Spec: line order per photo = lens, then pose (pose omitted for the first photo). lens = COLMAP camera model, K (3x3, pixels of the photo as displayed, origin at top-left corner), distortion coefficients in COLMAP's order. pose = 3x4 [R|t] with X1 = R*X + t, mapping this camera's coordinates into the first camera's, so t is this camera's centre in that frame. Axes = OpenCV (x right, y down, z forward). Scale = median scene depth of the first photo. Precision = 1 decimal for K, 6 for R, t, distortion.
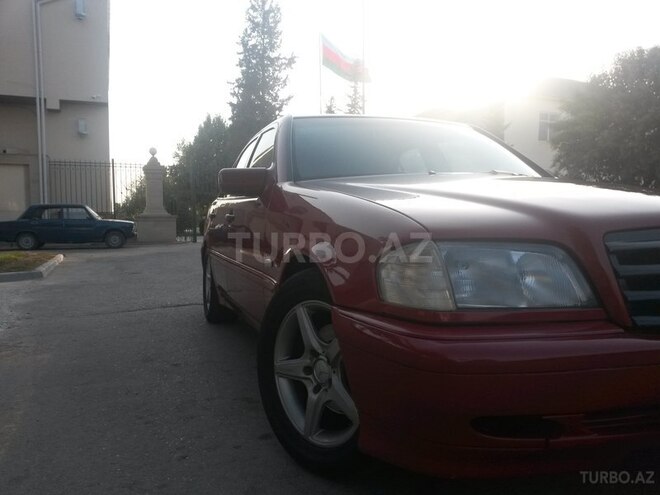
lens RADIAL K [[534.1, 0, 333.9], [0, 534.1, 271.1], [0, 0, 1]] dist [0.089995, -0.146300]
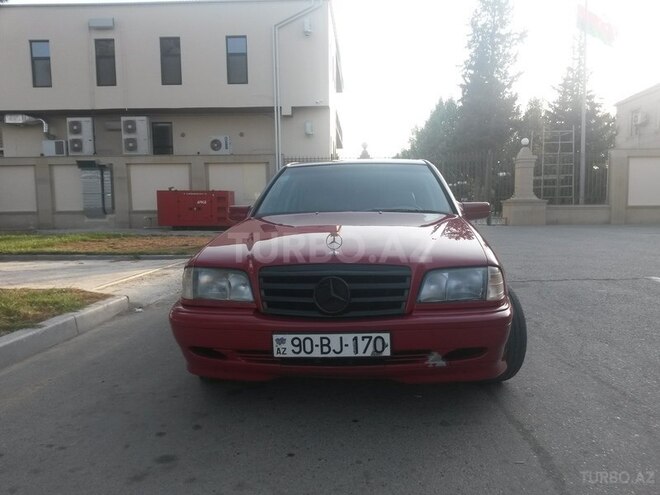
lens RADIAL K [[534.1, 0, 333.9], [0, 534.1, 271.1], [0, 0, 1]] dist [0.089995, -0.146300]
pose [[0.900453, 0.051631, -0.431878, 0.117858], [-0.034086, 0.998252, 0.048272, -0.011995], [0.433616, -0.028746, 0.900639, -0.051892]]
